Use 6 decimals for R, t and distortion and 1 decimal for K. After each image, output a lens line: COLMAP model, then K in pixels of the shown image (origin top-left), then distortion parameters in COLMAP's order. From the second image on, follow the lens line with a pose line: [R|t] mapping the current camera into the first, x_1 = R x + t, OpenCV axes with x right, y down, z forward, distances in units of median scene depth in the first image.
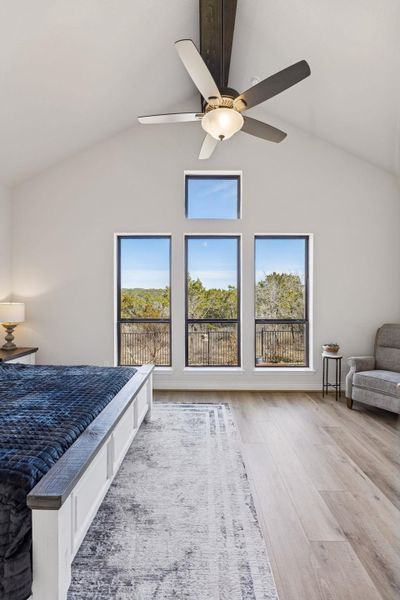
lens RADIAL K [[269.7, 0, 199.4], [0, 269.7, 299.1], [0, 0, 1]] dist [0.000518, 0.000731]
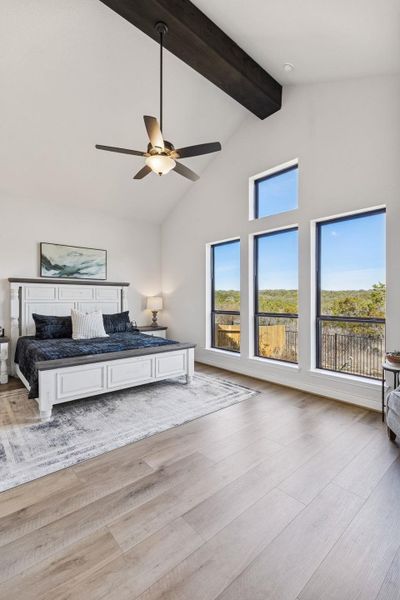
lens RADIAL K [[269.7, 0, 200.7], [0, 269.7, 300.2], [0, 0, 1]] dist [0.000518, 0.000731]
pose [[0.670626, 0.000537, -0.741796, 0.693155], [-0.004387, 0.999985, -0.003242, 0.034109], [0.741783, 0.005429, 0.670618, 0.122271]]
